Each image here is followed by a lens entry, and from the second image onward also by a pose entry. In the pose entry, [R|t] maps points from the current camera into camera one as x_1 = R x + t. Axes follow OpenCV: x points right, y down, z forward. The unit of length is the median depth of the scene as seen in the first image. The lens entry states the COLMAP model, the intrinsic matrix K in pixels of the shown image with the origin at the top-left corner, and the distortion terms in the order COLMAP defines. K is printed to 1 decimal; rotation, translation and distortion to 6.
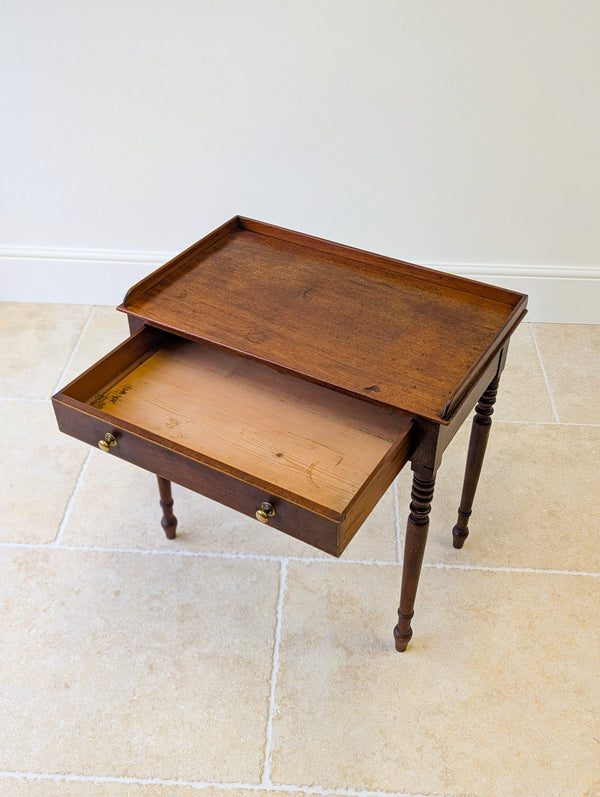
lens RADIAL K [[856.0, 0, 297.5], [0, 856.0, 398.5], [0, 0, 1]] dist [0.059304, -0.023000]
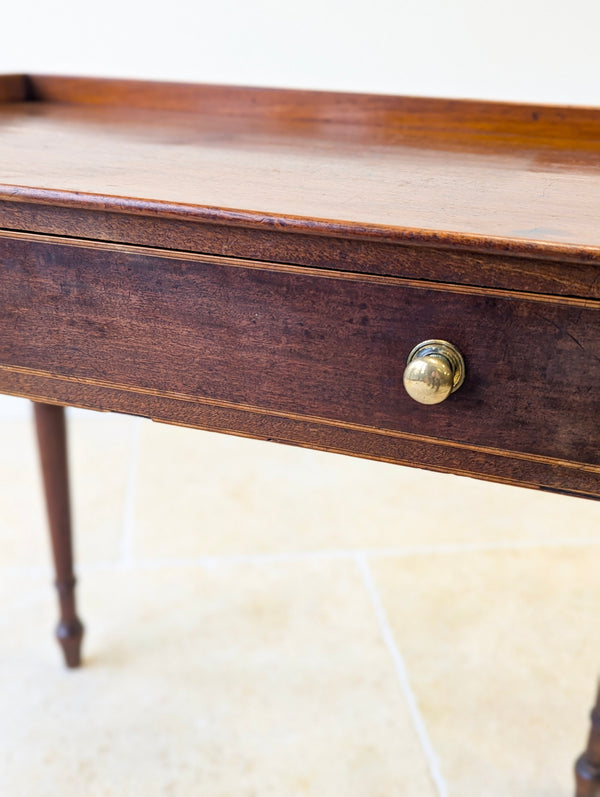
lens RADIAL K [[871.6, 0, 302.1], [0, 871.6, 398.7], [0, 0, 1]] dist [0.050971, -0.012210]
pose [[0.980979, -0.055837, 0.185908, -0.024996], [0.100464, 0.965530, -0.240123, 0.071550], [-0.166092, 0.254233, 0.952774, 0.616893]]
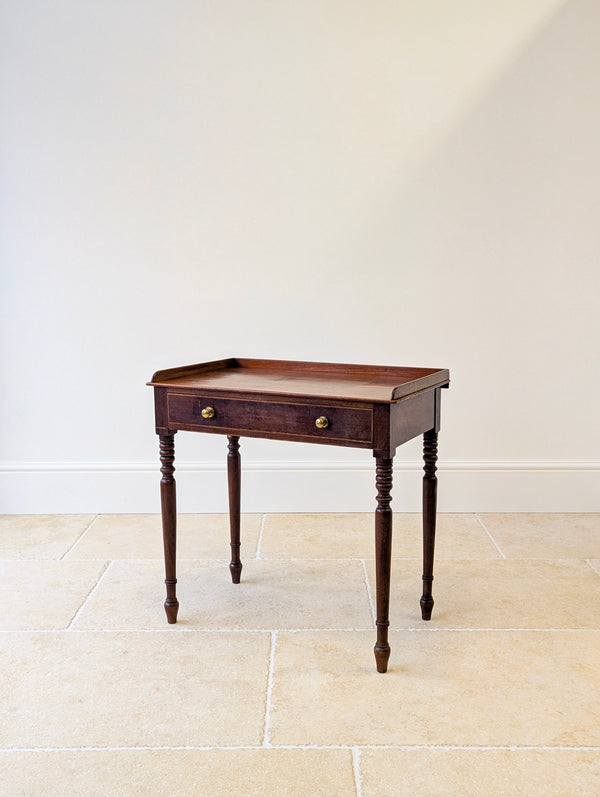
lens RADIAL K [[870.0, 0, 304.2], [0, 870.0, 388.2], [0, 0, 1]] dist [0.044215, 0.008049]
pose [[0.998379, -0.019701, 0.053393, -0.033787], [0.043569, 0.868171, -0.494350, 0.524374], [-0.036615, 0.495875, 0.867622, -0.165204]]
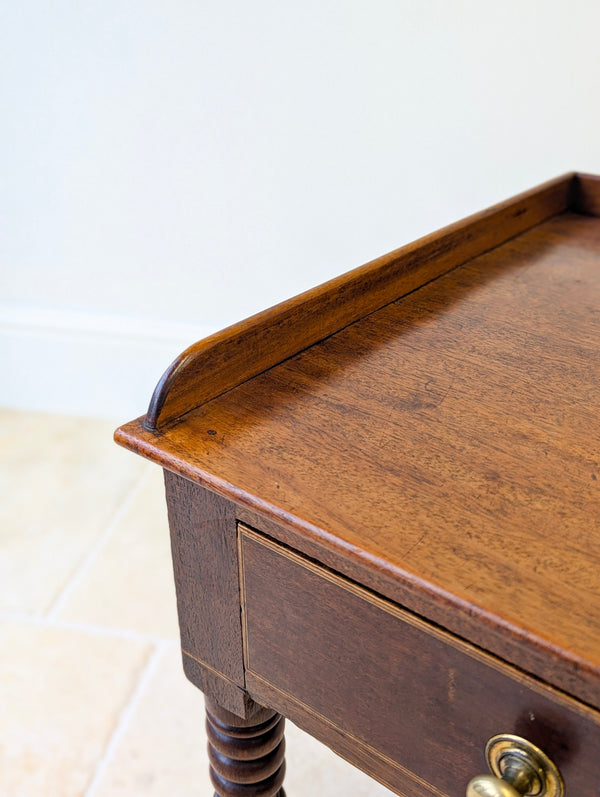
lens RADIAL K [[876.4, 0, 297.1], [0, 876.4, 398.2], [0, 0, 1]] dist [0.042147, 0.002728]
pose [[0.987044, 0.070770, -0.143998, -0.122403], [-0.092745, 0.984000, -0.152125, -0.076241], [0.130928, 0.163509, 0.977815, 0.713105]]
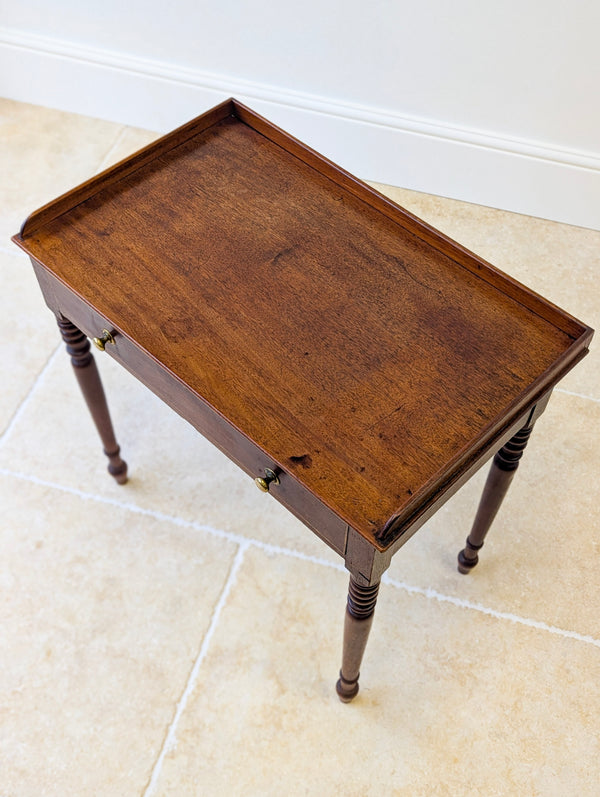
lens RADIAL K [[893.0, 0, 314.8], [0, 893.0, 416.5], [0, 0, 1]] dist [0.049402, -0.020514]
pose [[0.971363, 0.202323, -0.124574, 0.142951], [-0.157759, 0.941253, 0.298589, -0.205790], [0.177667, -0.270386, 0.946217, 0.265216]]
